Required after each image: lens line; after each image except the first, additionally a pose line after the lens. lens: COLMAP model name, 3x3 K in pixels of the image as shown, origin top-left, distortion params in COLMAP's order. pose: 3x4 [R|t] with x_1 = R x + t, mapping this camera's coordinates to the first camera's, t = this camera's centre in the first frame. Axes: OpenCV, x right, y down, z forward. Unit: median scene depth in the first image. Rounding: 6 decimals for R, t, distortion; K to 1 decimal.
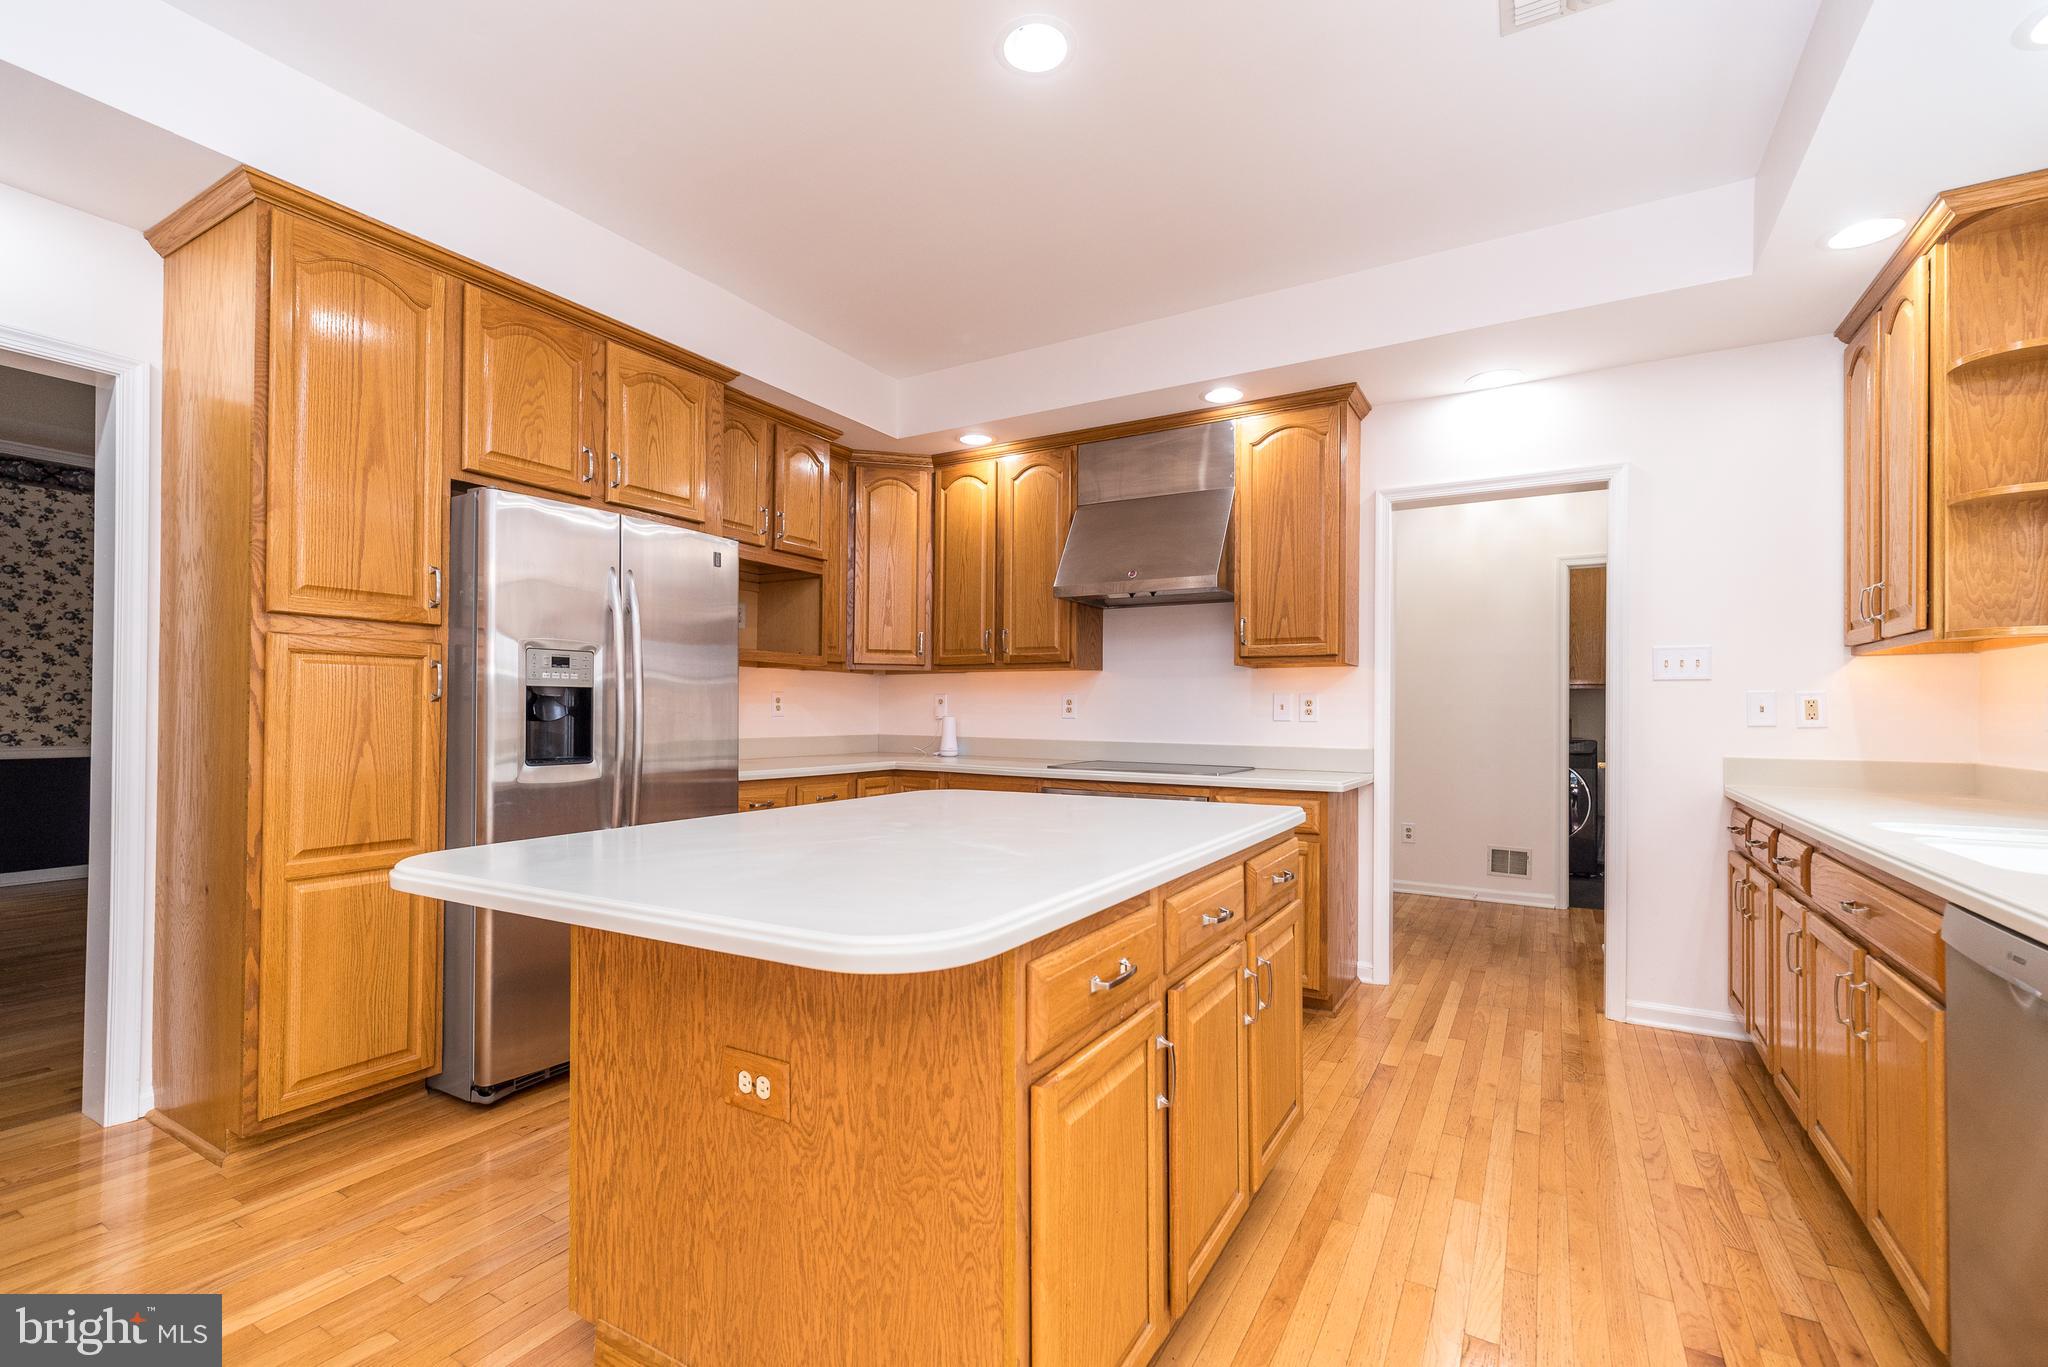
lens RADIAL K [[894.5, 0, 1029.4], [0, 894.5, 704.1], [0, 0, 1]] dist [0.007250, 0.000103]
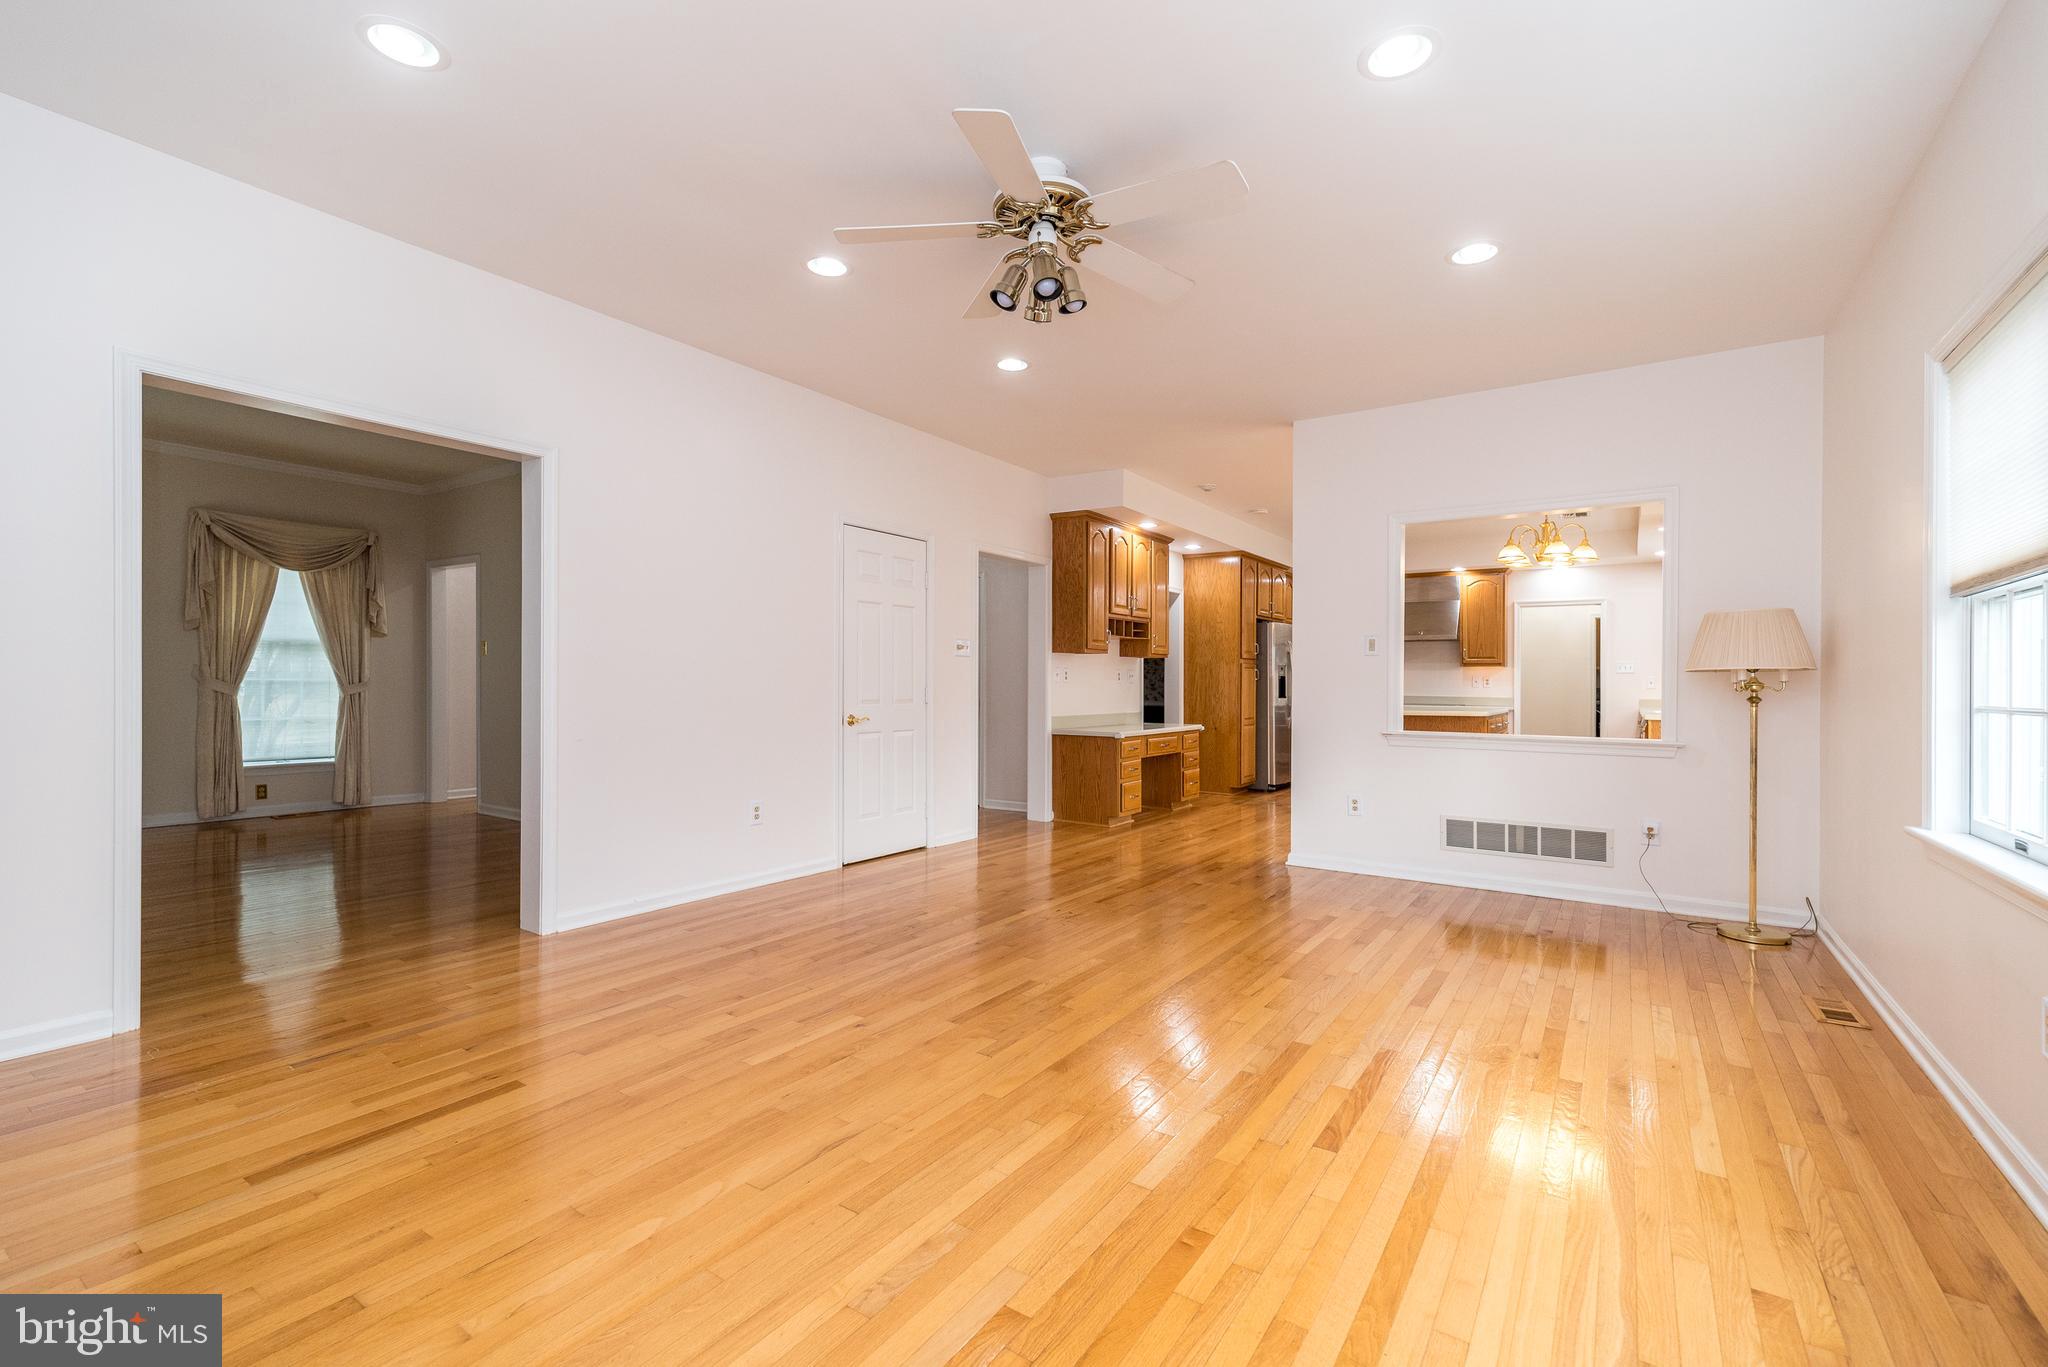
lens RADIAL K [[894.5, 0, 1027.9], [0, 894.5, 689.0], [0, 0, 1]] dist [0.007250, 0.000103]
pose [[0.998117, 0.000479, -0.061330, -1.208778], [0.000301, 0.999919, 0.012707, -0.012784], [0.061331, -0.012702, 0.998037, -2.373191]]
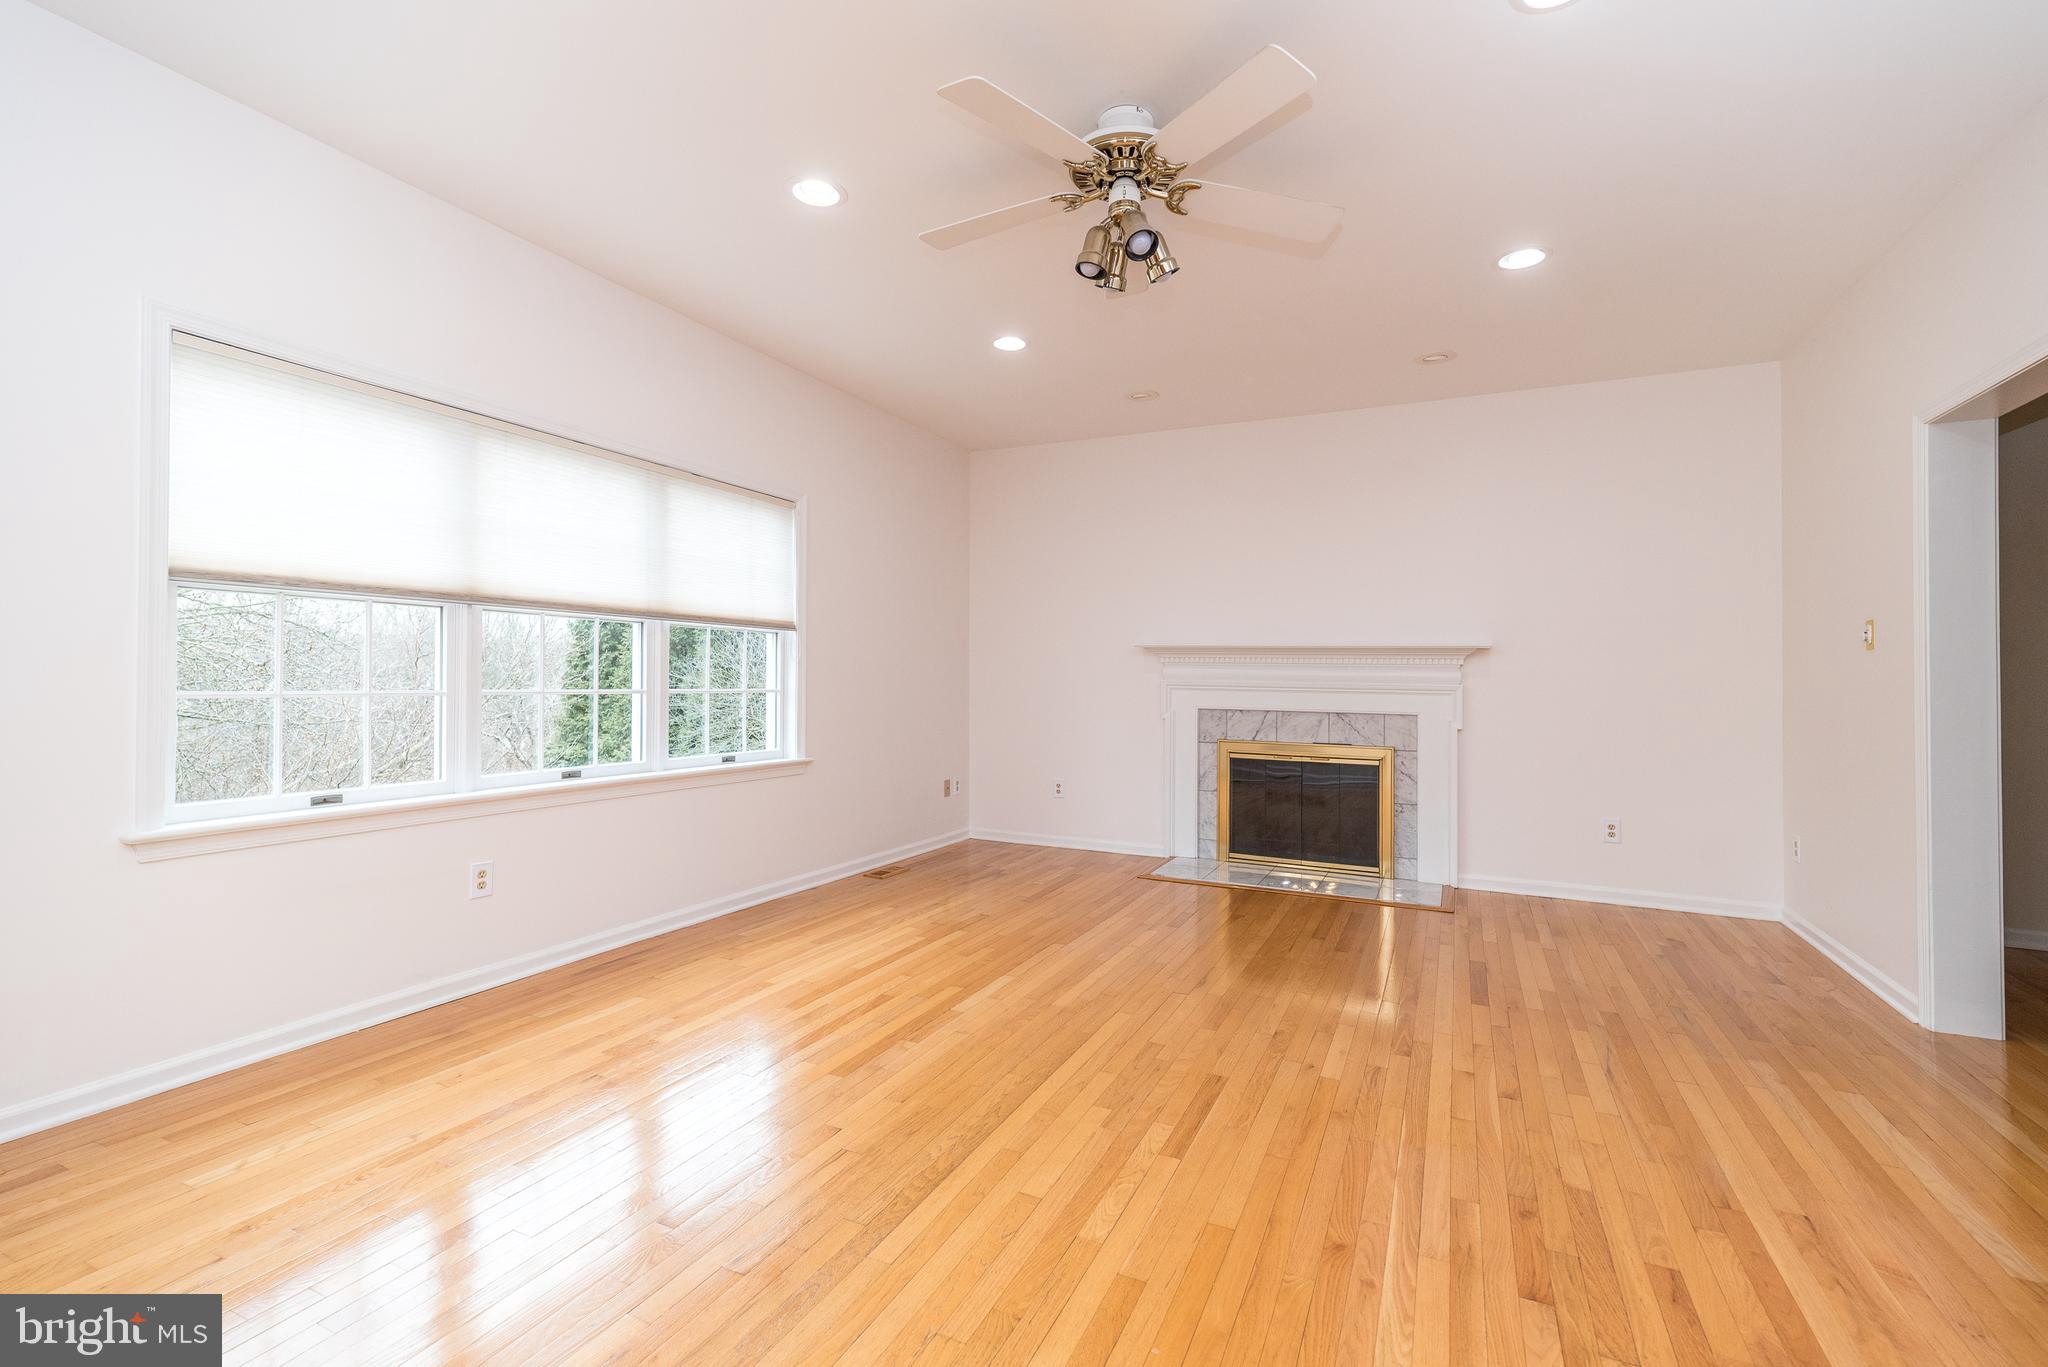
lens RADIAL K [[894.5, 0, 1030.1], [0, 894.5, 679.9], [0, 0, 1]] dist [0.007250, 0.000103]
pose [[-0.996252, -0.024621, -0.082923, -1.083989], [-0.024014, 0.999677, -0.008310, -0.009837], [0.083101, -0.006287, -0.996521, -0.522293]]
